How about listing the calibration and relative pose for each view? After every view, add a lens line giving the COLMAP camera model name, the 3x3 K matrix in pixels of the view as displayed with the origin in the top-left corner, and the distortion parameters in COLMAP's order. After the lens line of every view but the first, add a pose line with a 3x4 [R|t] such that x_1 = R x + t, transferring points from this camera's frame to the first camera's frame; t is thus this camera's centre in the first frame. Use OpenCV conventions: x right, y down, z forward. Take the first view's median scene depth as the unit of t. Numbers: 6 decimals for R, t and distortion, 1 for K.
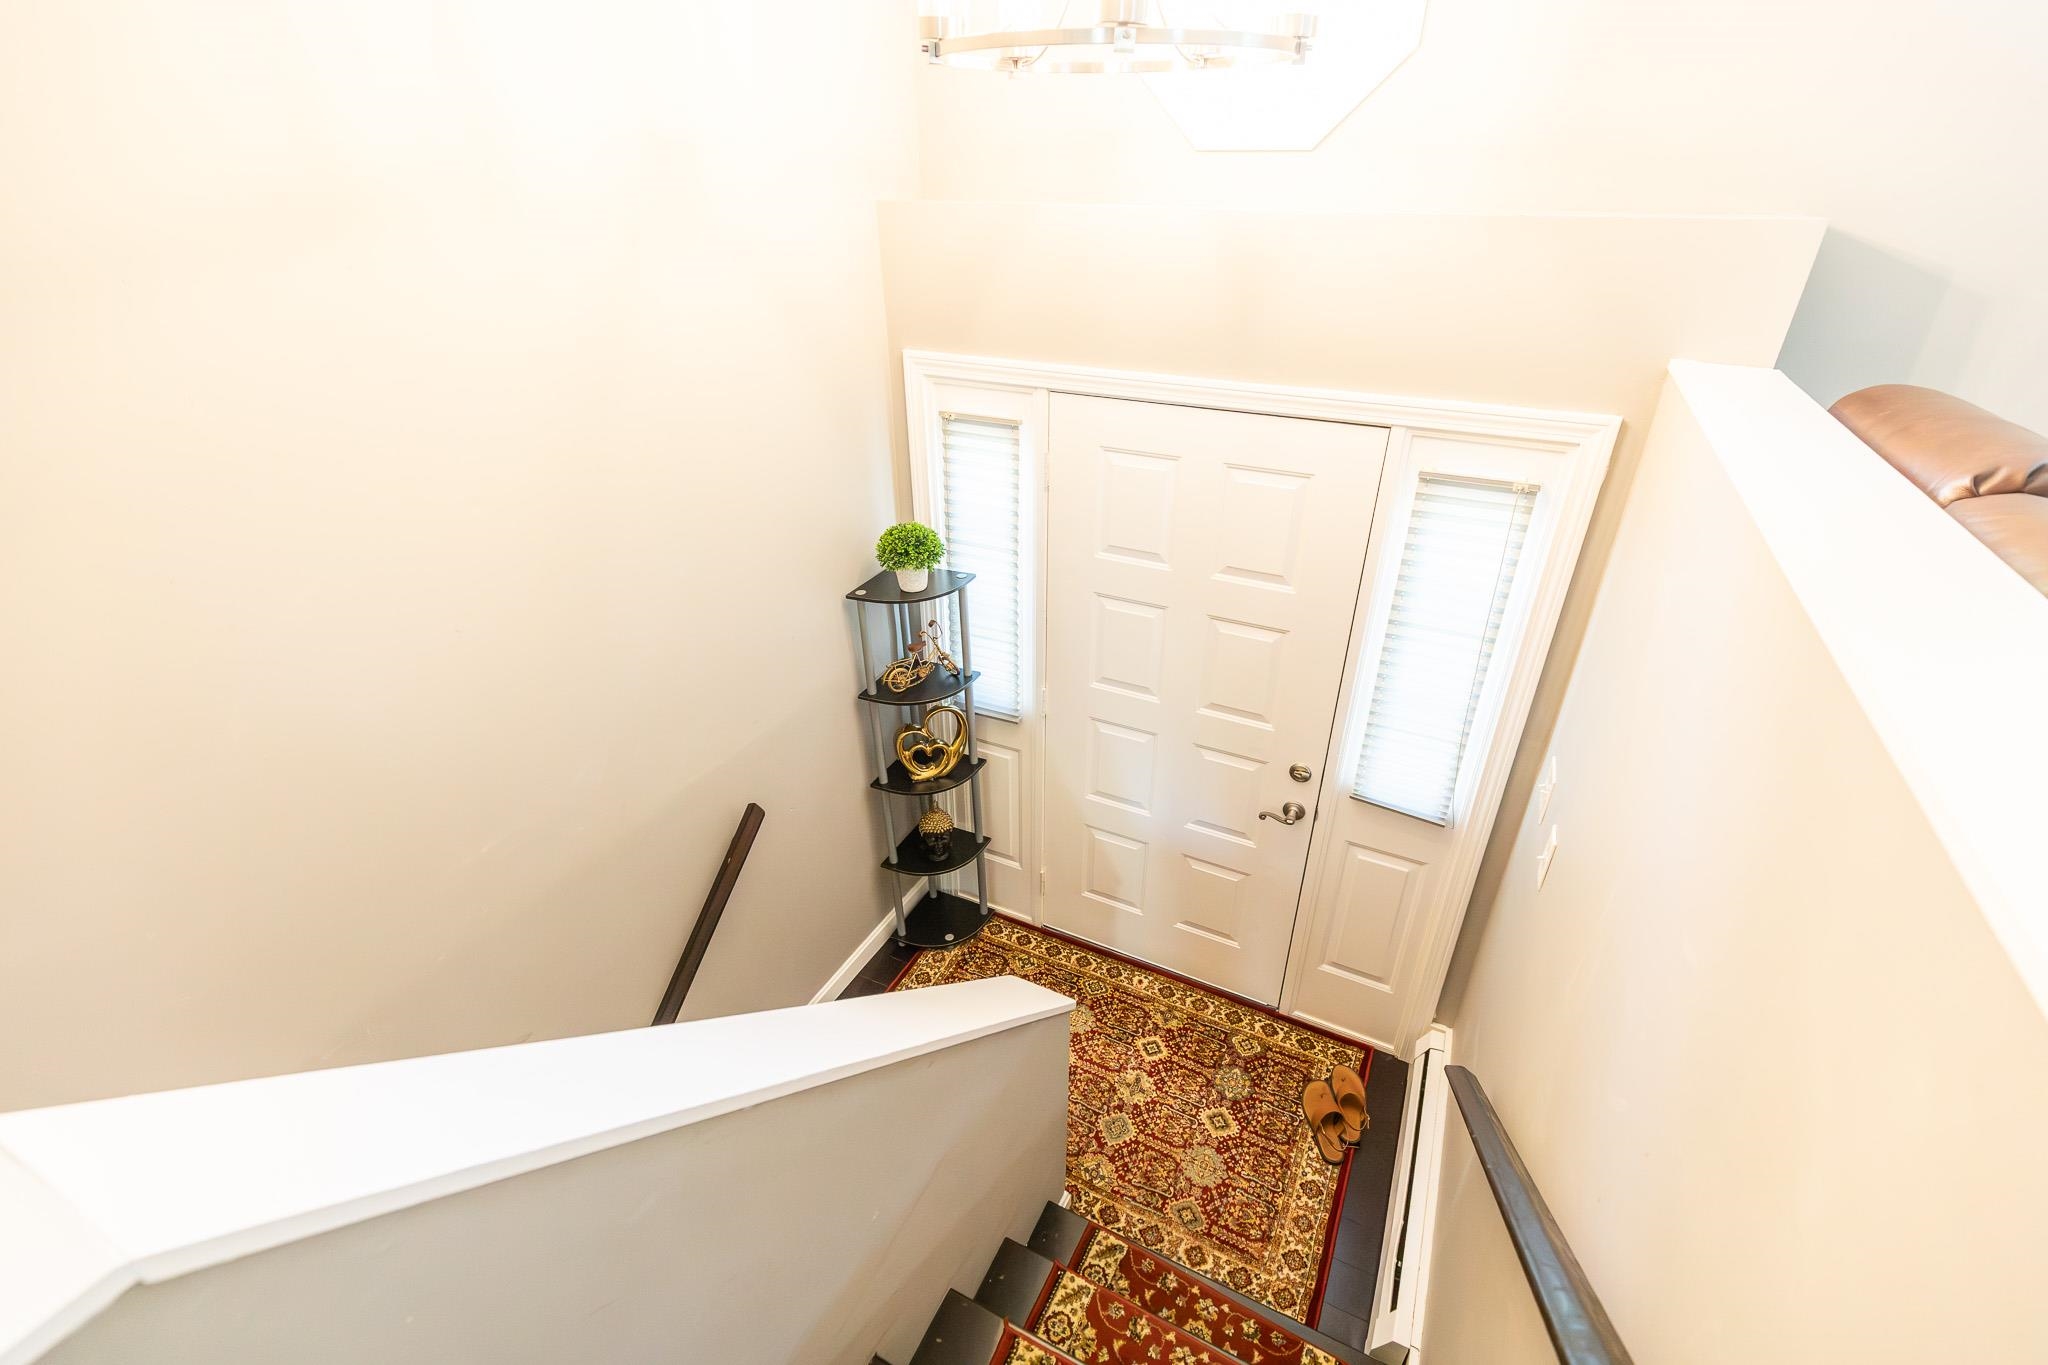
lens RADIAL K [[910.1, 0, 1036.7], [0, 910.1, 689.5], [0, 0, 1]] dist [0.008617, -0.001495]
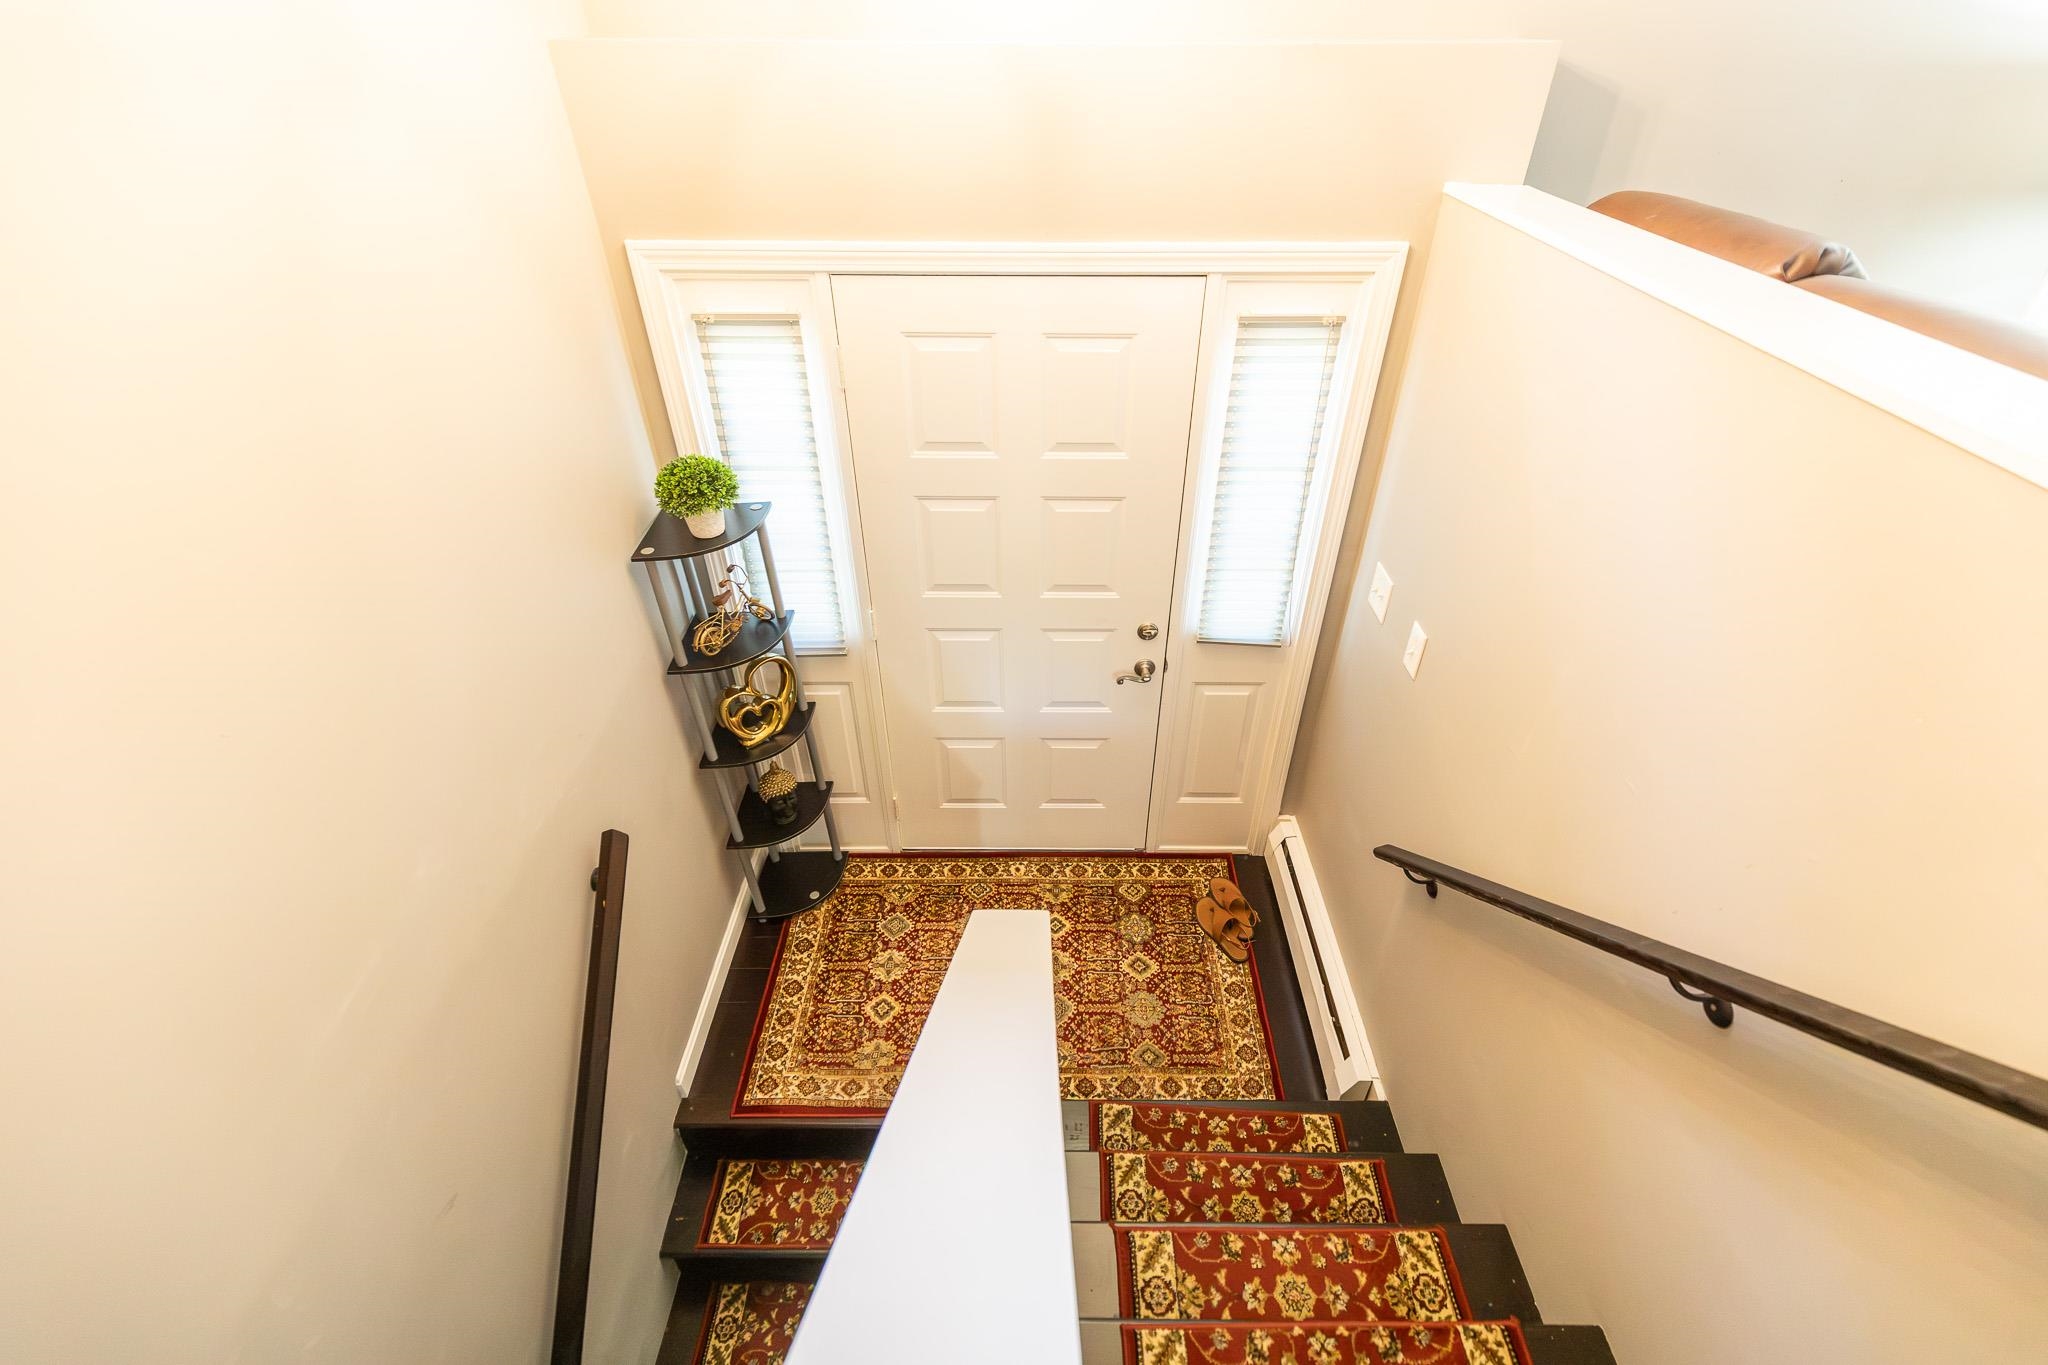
lens RADIAL K [[910.1, 0, 1030.2], [0, 910.1, 684.7], [0, 0, 1]] dist [0.008617, -0.001495]
pose [[0.896930, -0.267608, 0.351999, -0.213069], [0.220586, 0.960733, 0.168324, -0.054010], [-0.383222, -0.073328, 0.920741, 0.094487]]
